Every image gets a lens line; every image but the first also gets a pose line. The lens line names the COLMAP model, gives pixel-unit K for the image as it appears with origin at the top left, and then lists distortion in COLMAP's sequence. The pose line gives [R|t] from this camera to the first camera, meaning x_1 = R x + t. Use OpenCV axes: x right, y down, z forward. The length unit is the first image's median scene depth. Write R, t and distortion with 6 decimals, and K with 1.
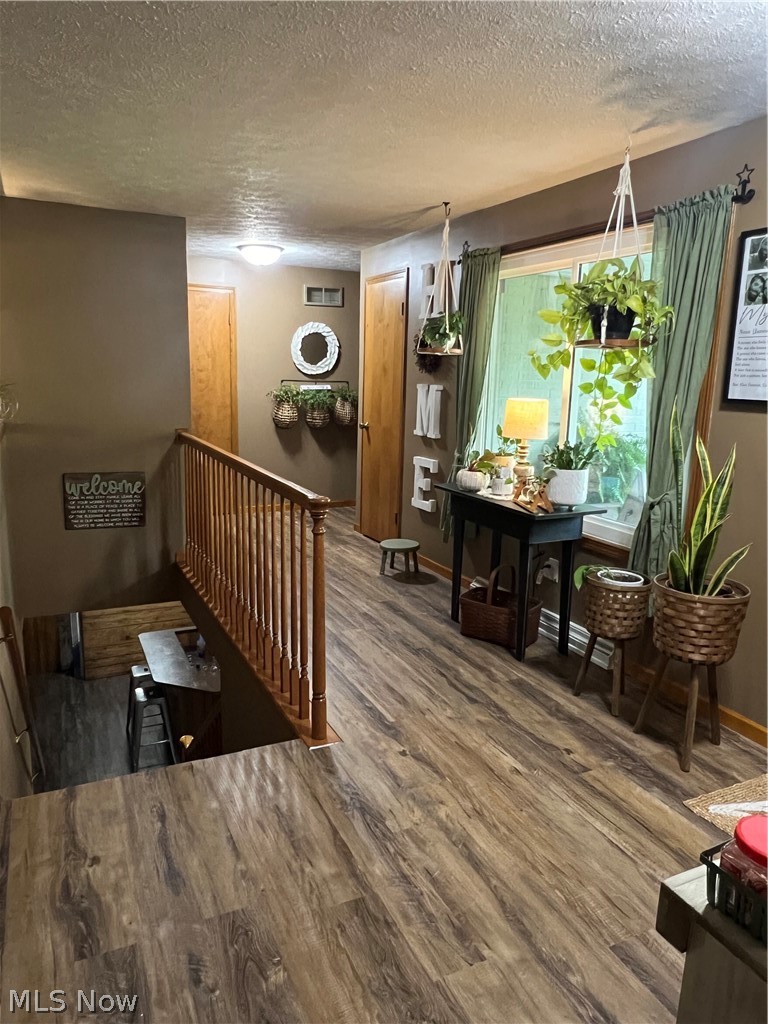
lens RADIAL K [[688.5, 0, 383.3], [0, 688.5, 512.3], [0, 0, 1]] dist [0.001487, 0.000198]
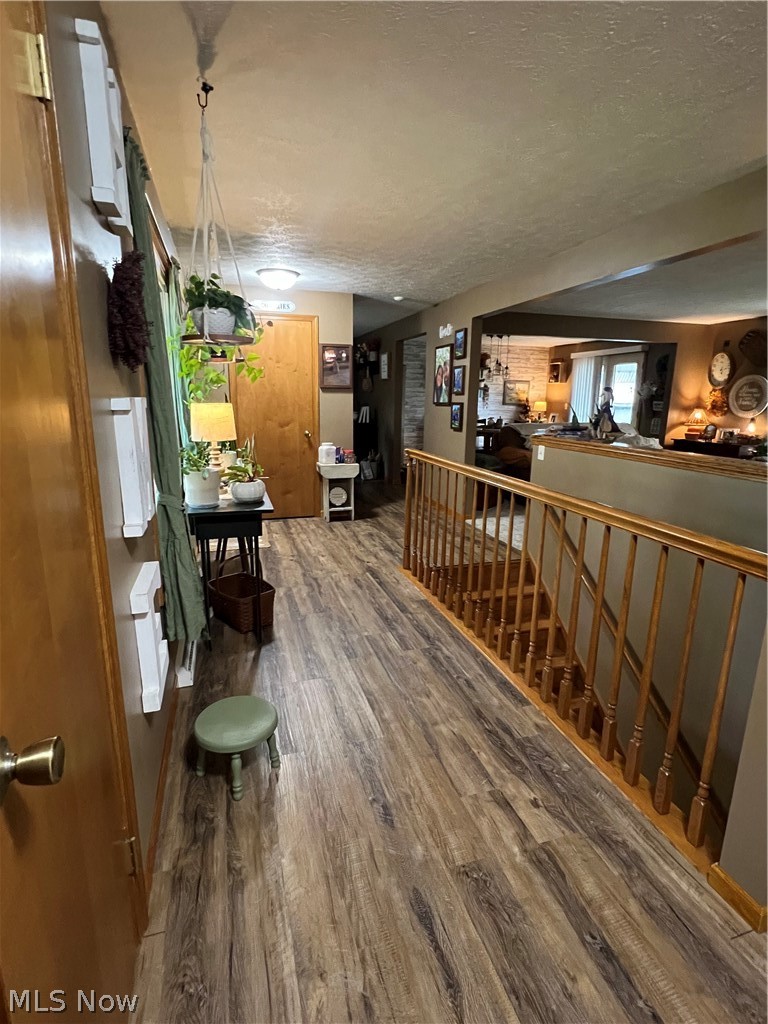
lens RADIAL K [[516.3, 0, 382.3], [0, 516.3, 512.2], [0, 0, 1]] dist [-0.000012, 0.000000]
pose [[-0.986876, -0.081565, 0.139369, -0.228745], [-0.016618, 0.909775, 0.414769, -0.471796], [-0.160625, 0.407010, -0.899190, 2.374229]]
